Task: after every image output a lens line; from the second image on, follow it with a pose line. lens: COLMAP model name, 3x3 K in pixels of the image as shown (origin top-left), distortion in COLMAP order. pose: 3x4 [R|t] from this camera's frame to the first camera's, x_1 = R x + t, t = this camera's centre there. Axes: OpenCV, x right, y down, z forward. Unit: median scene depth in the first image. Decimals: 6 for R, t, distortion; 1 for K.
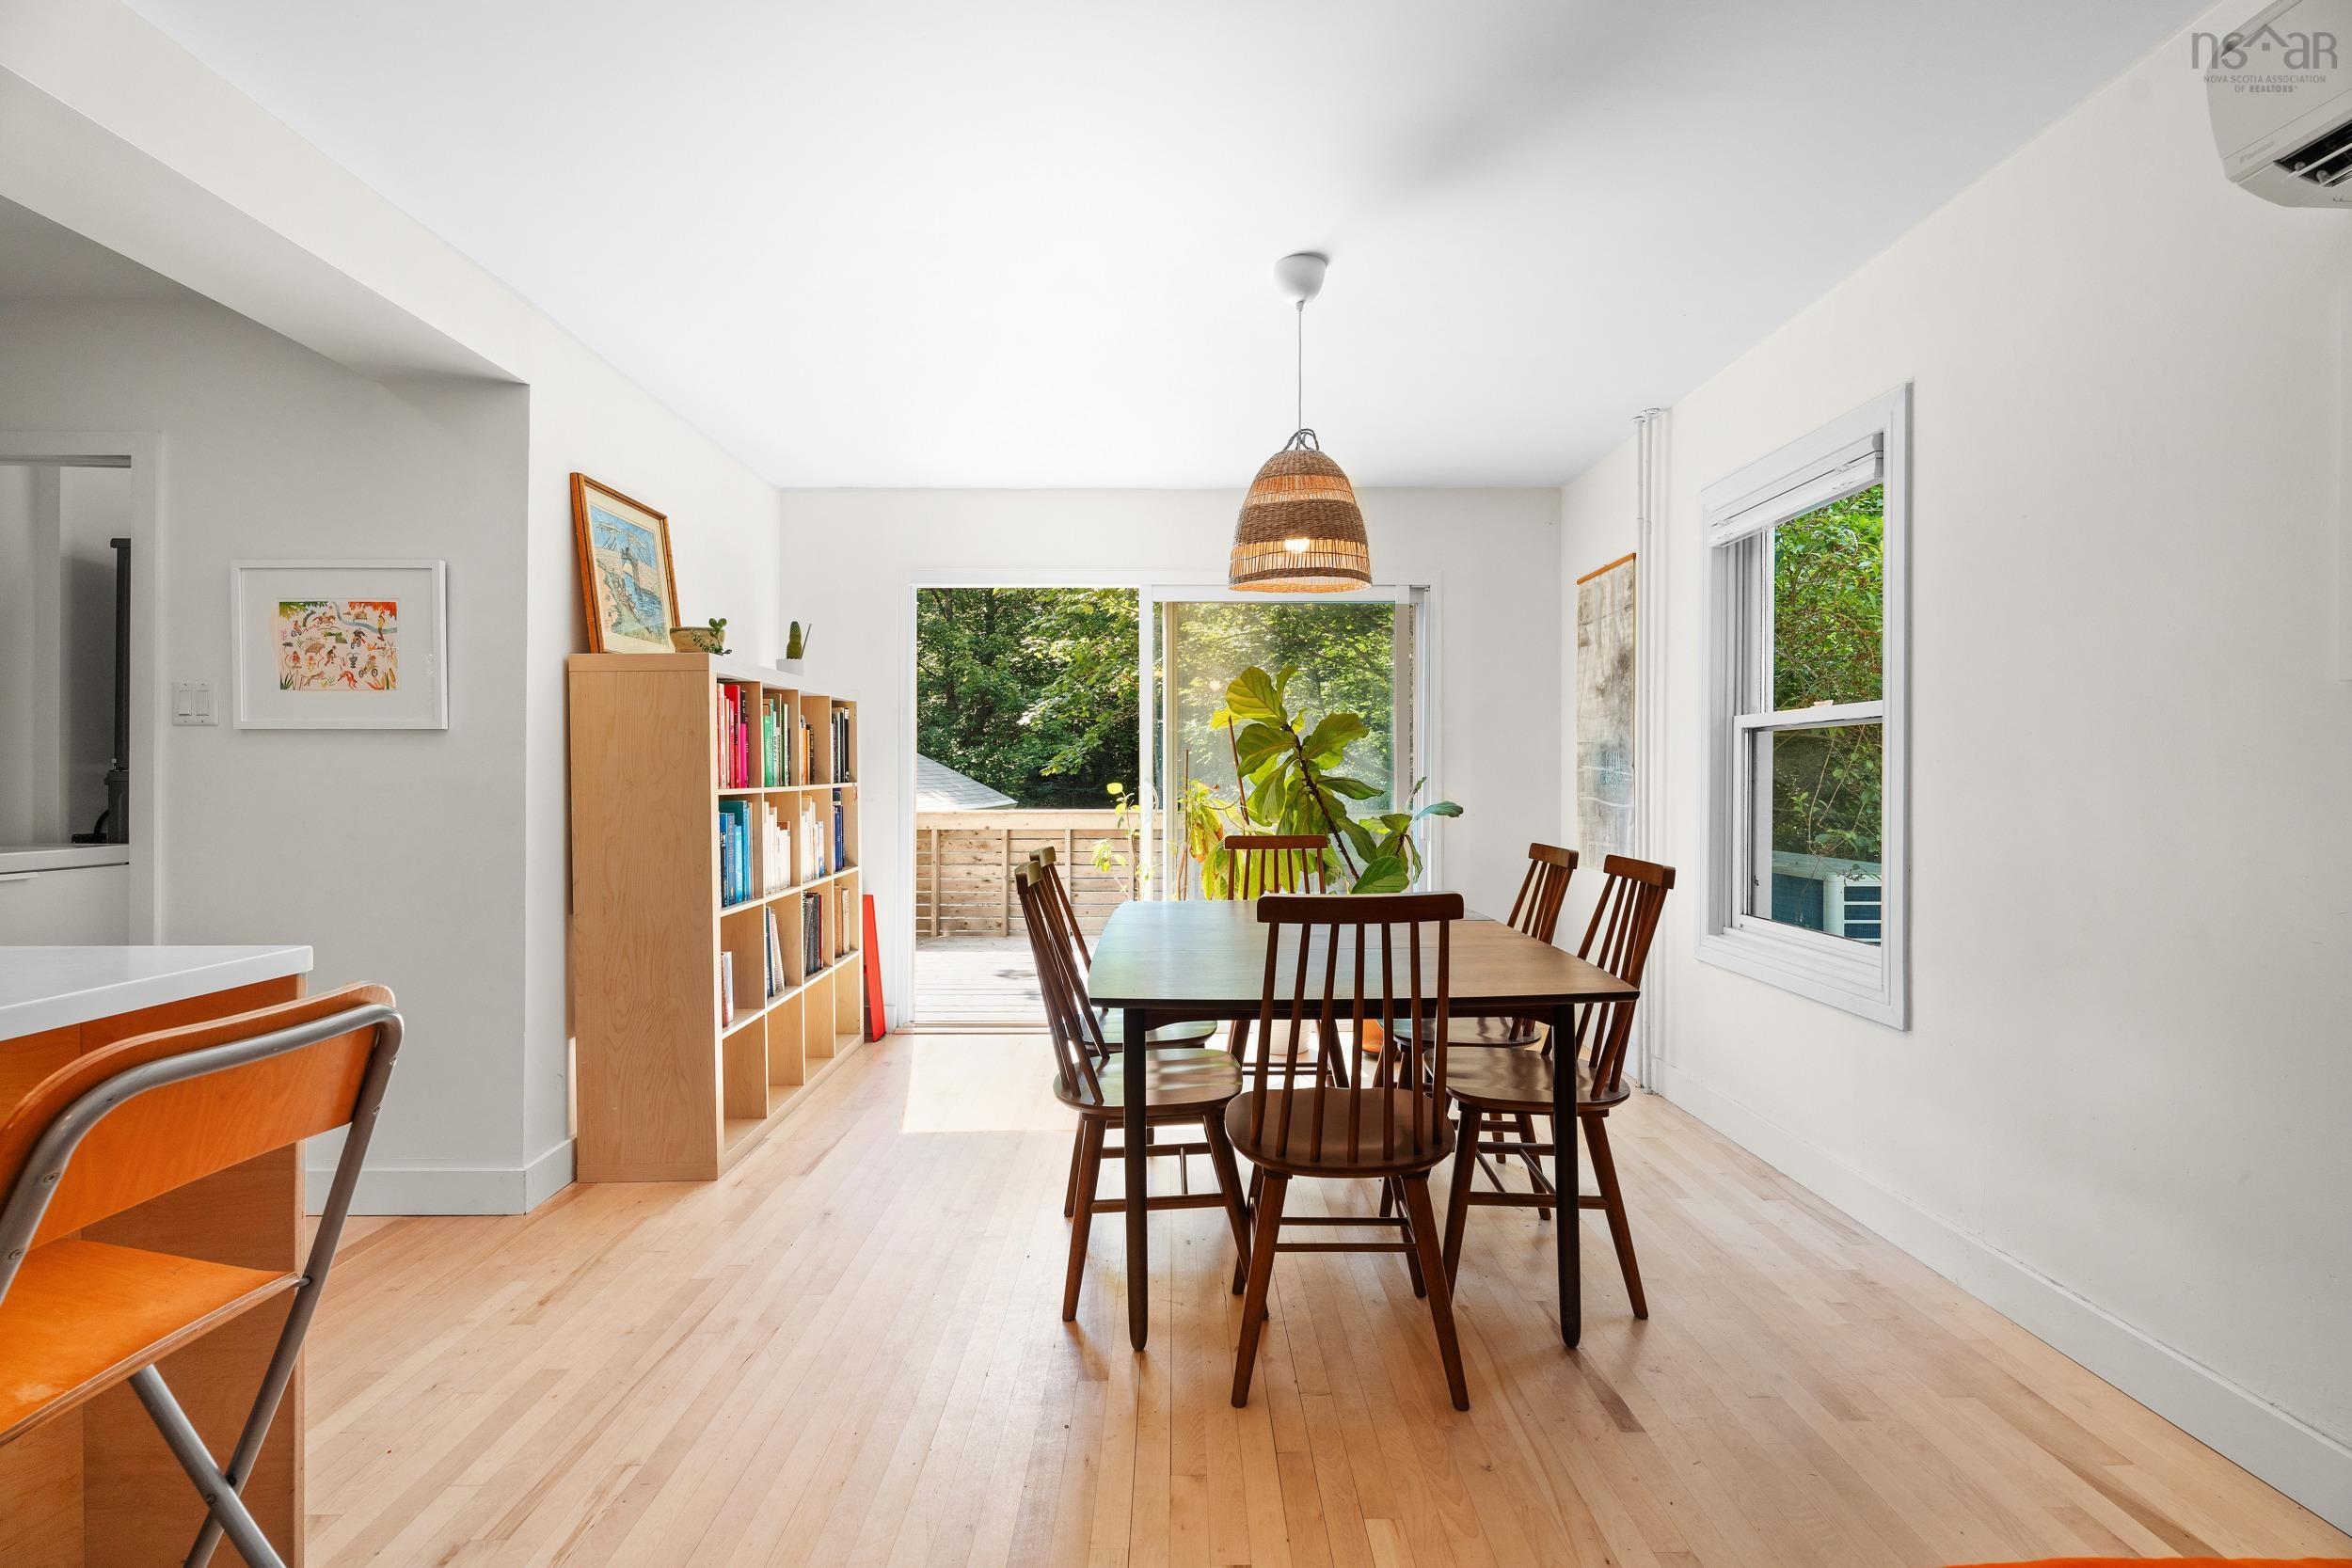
lens RADIAL K [[1050.3, 0, 1172.0], [0, 1050.3, 777.2], [0, 0, 1]] dist [0.001503, 0.000550]
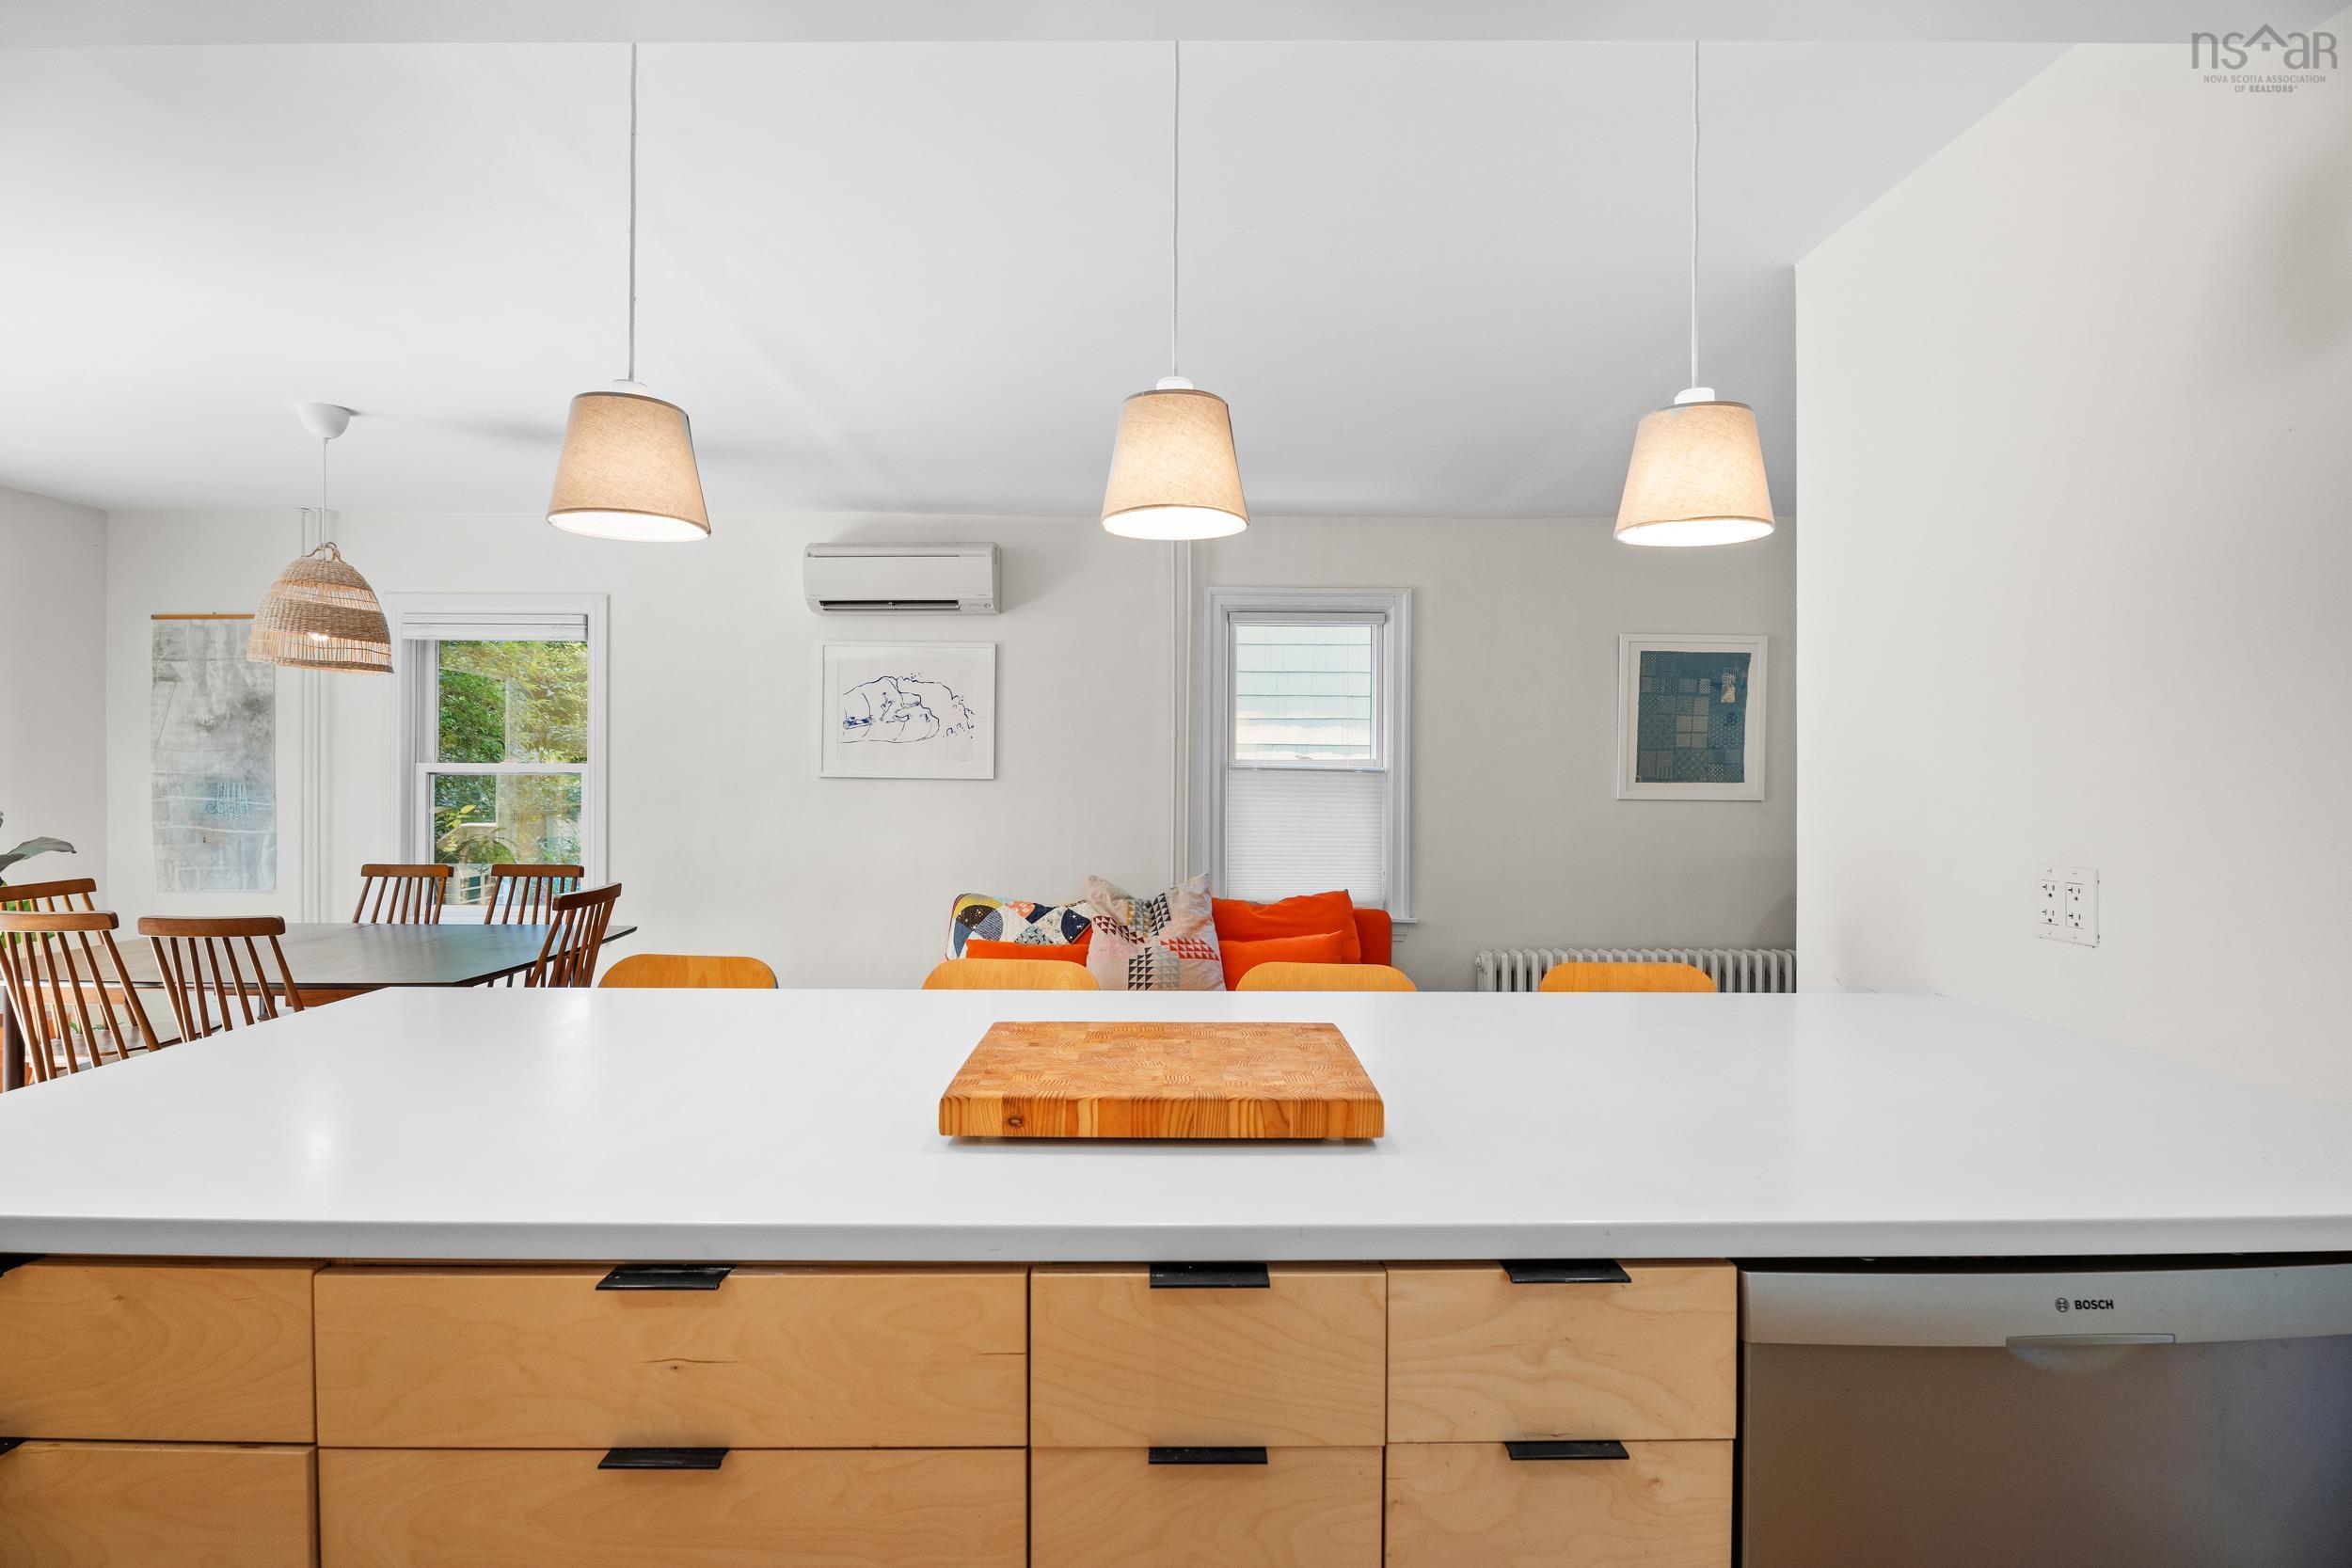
lens RADIAL K [[1086.2, 0, 1174.7], [0, 1086.2, 776.4], [0, 0, 1]] dist [-0.010719, -0.000051]
pose [[0.007108, -0.000841, 0.999974, -0.991673], [-0.004835, 0.999988, 0.000875, -0.053055], [-0.999963, -0.004842, 0.007104, -0.007934]]
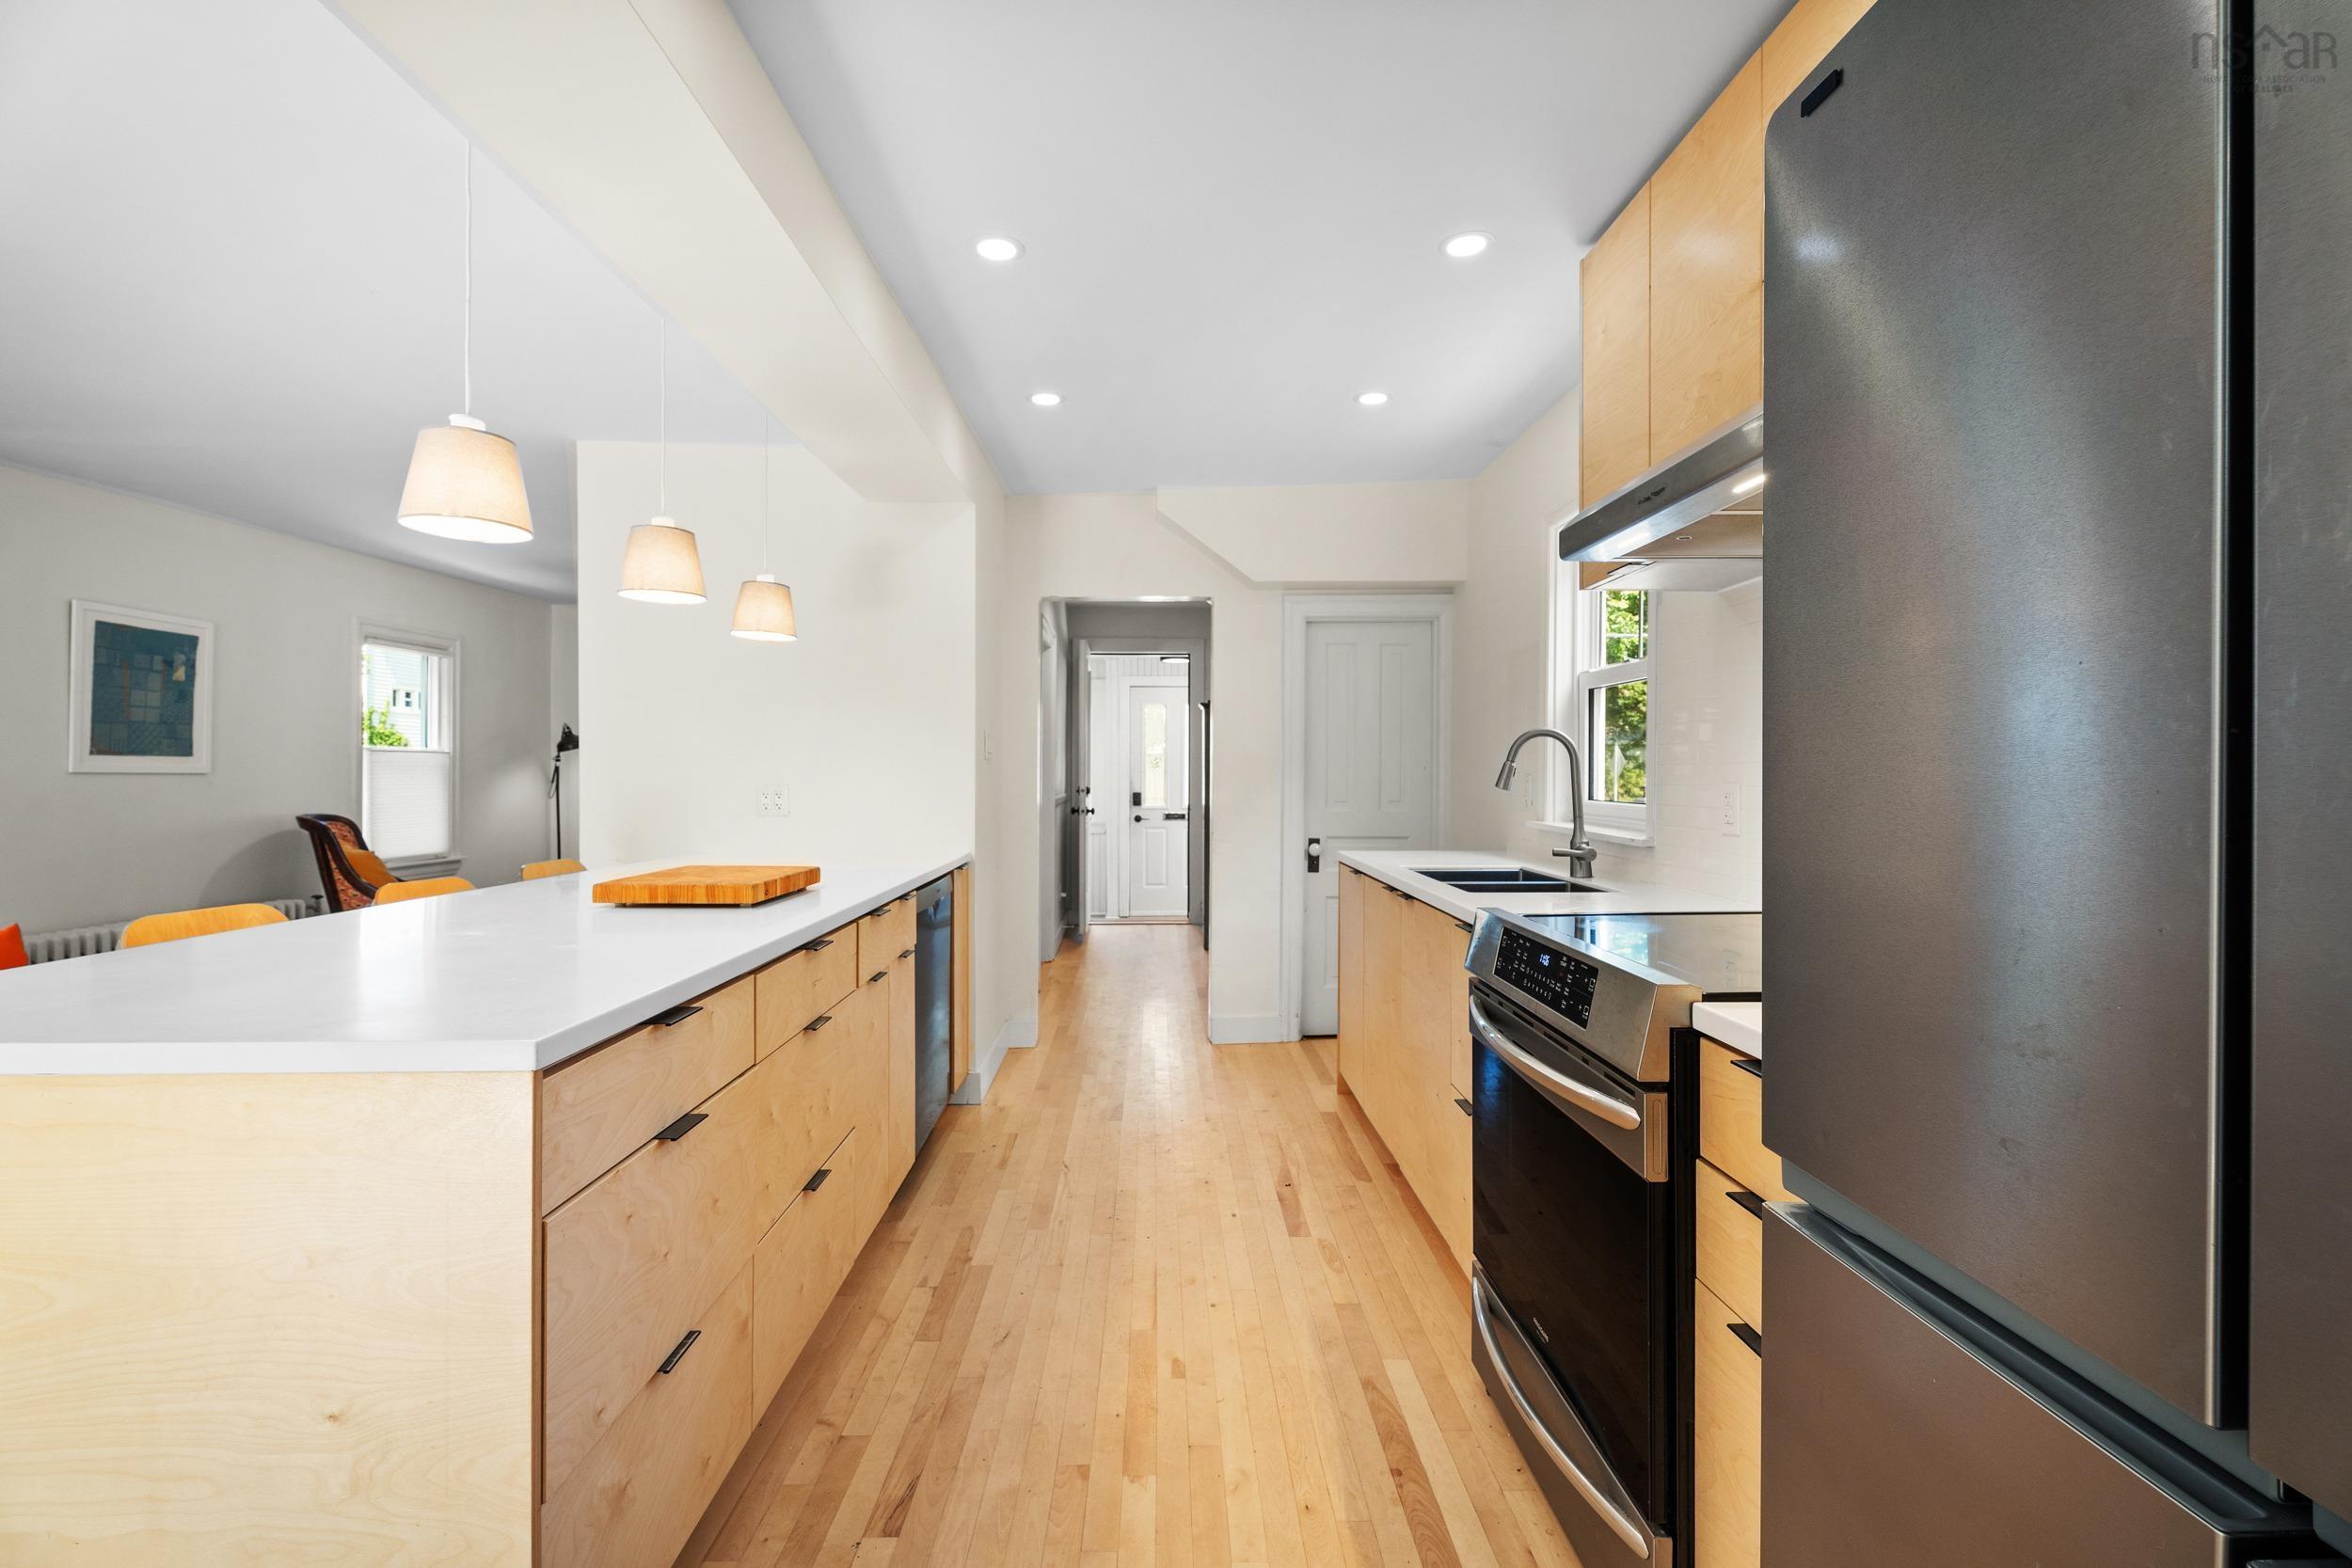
lens RADIAL K [[1050.3, 0, 1172.0], [0, 1050.3, 777.2], [0, 0, 1]] dist [0.001503, 0.000550]
pose [[-0.999964, -0.002828, -0.008060, -0.927699], [-0.002845, 0.999994, 0.002128, -0.022229], [0.008054, 0.002150, -0.999965, 0.825558]]
